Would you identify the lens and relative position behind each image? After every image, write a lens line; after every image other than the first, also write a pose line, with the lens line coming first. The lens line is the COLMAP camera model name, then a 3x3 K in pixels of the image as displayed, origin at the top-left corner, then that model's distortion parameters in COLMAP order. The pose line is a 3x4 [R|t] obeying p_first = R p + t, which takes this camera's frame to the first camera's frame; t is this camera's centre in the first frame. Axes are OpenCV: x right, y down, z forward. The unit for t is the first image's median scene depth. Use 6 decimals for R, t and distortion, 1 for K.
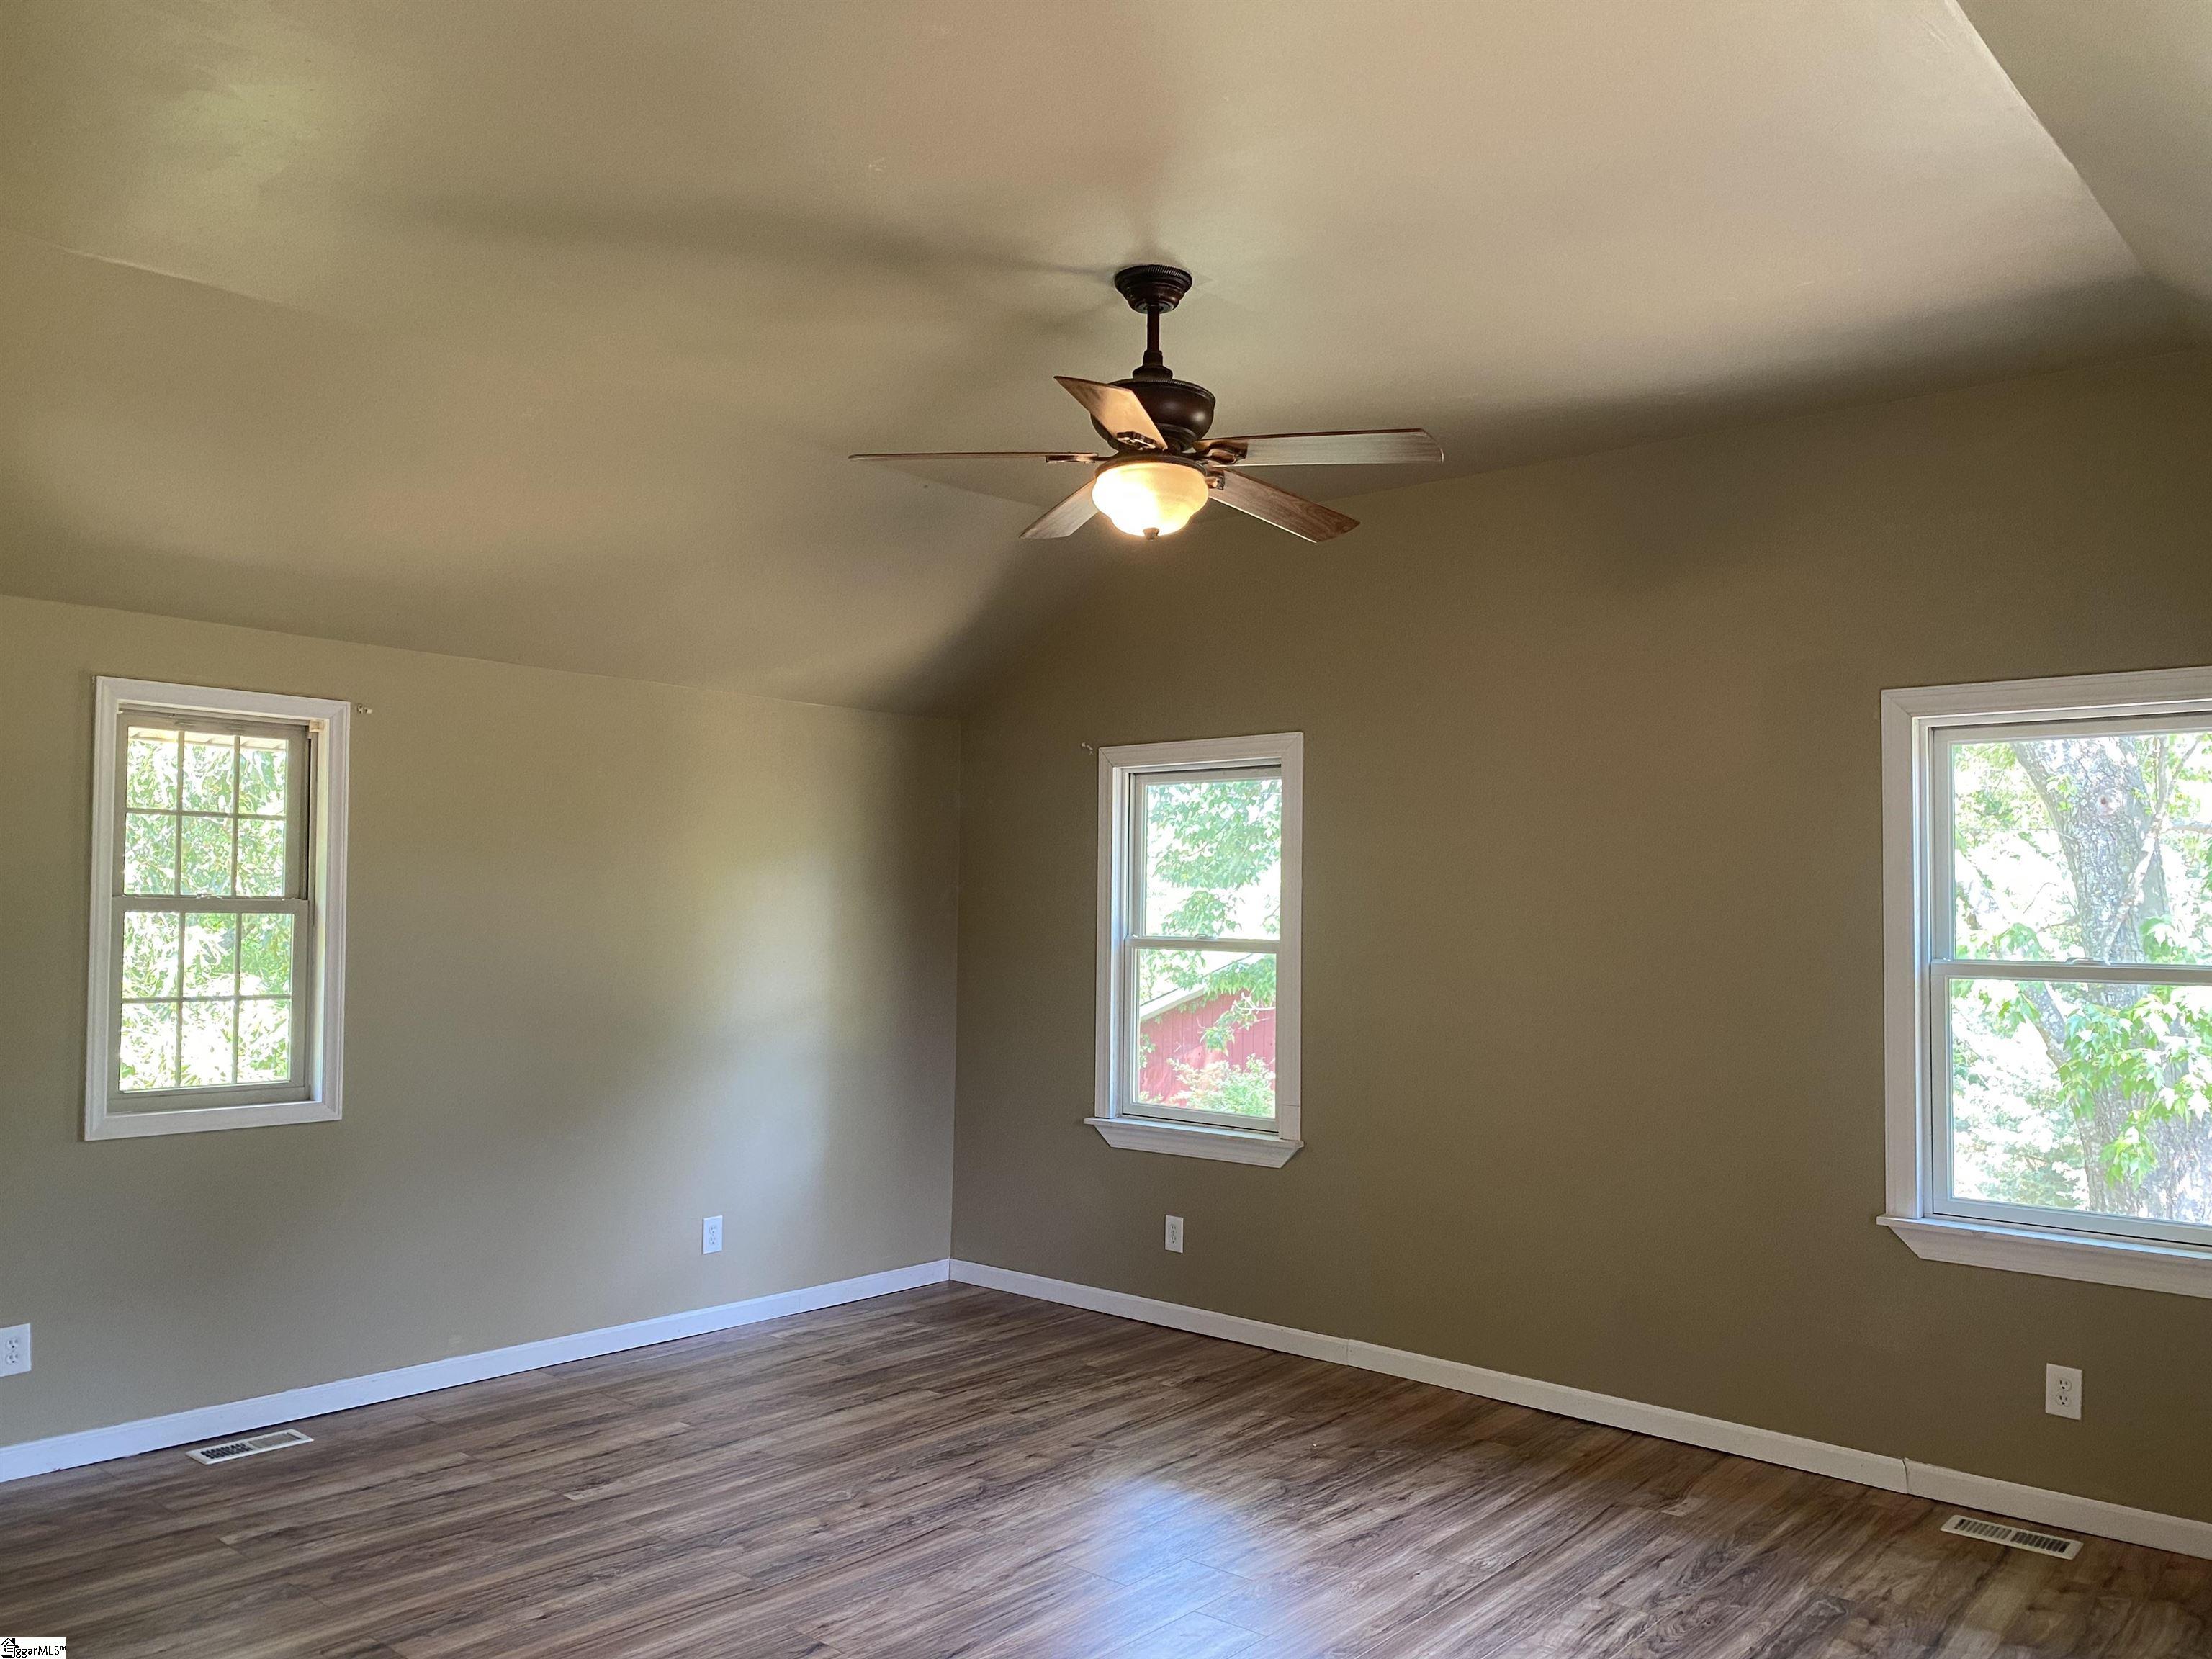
lens RADIAL K [[1663.8, 0, 1106.0], [0, 1663.8, 829.5], [0, 0, 1]] dist [-0.001541, -0.008026]
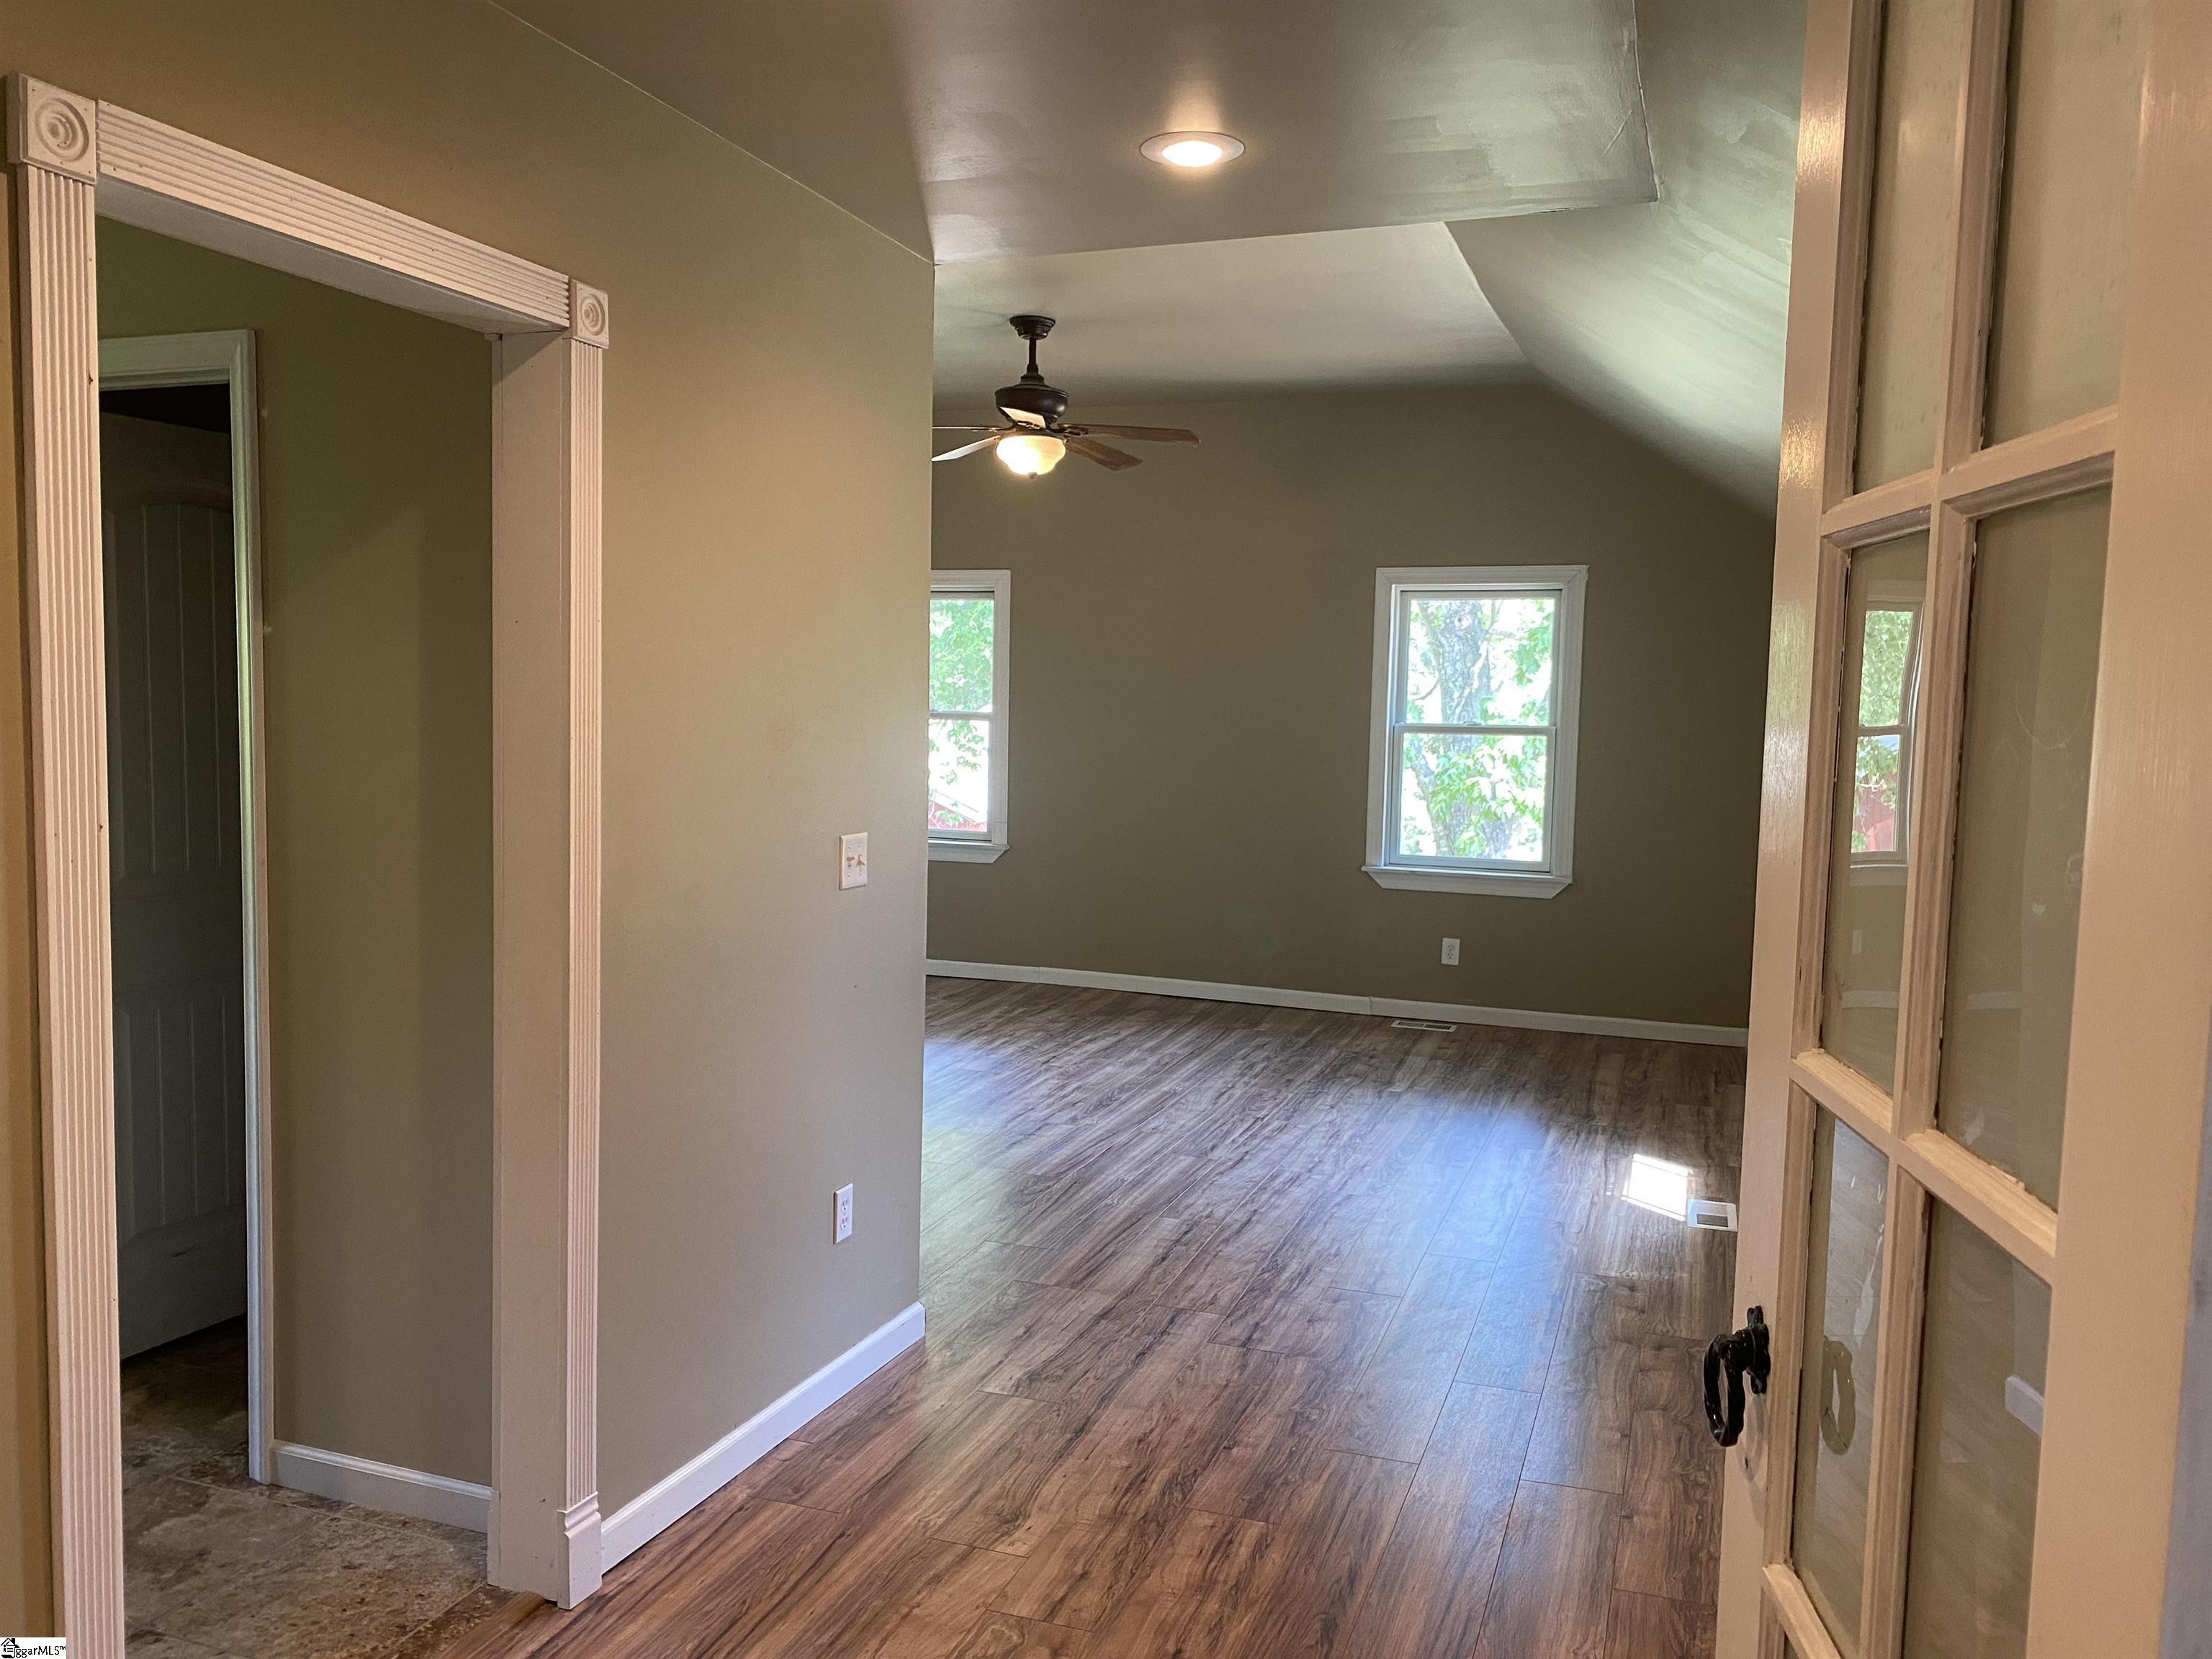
lens RADIAL K [[1663.8, 0, 1106.0], [0, 1663.8, 829.5], [0, 0, 1]] dist [-0.001541, -0.008026]
pose [[0.932829, -0.024365, 0.359495, -0.437592], [-0.025747, 0.990653, 0.133951, -0.038750], [-0.359399, -0.134210, 0.923483, -0.551506]]
